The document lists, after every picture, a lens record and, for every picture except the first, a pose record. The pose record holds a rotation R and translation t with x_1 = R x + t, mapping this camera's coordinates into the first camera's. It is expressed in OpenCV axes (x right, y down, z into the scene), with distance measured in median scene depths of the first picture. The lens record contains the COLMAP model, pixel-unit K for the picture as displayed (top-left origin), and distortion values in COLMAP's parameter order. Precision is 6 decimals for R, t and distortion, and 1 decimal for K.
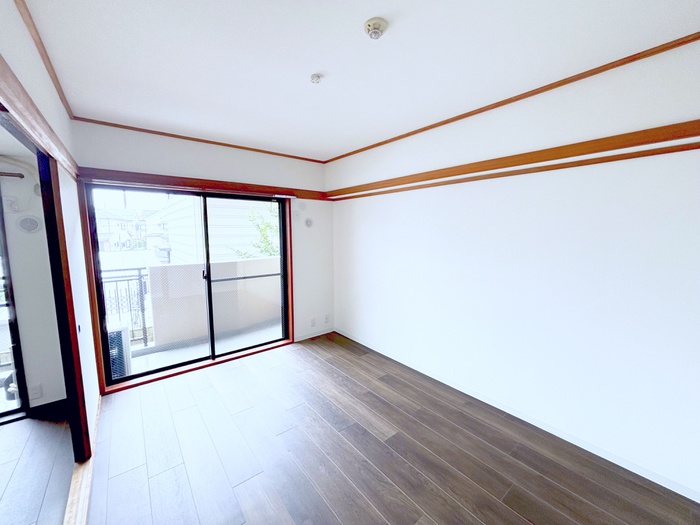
lens RADIAL K [[281.2, 0, 353.4], [0, 281.2, 262.7], [0, 0, 1]] dist [-0.000569, -0.000087]
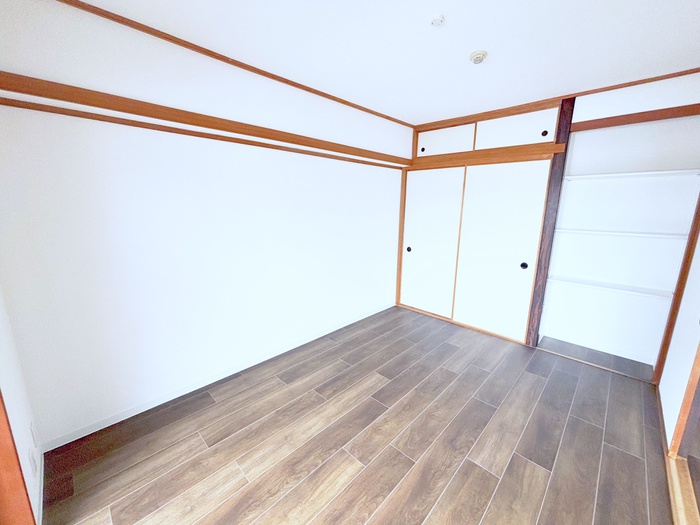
lens RADIAL K [[281.2, 0, 345.6], [0, 281.2, 259.9], [0, 0, 1]] dist [-0.000569, -0.000087]
pose [[-0.095399, -0.200459, 0.975046, -0.534276], [0.094766, 0.973236, 0.209359, -0.076063], [-0.990918, 0.112374, -0.073849, 0.701224]]
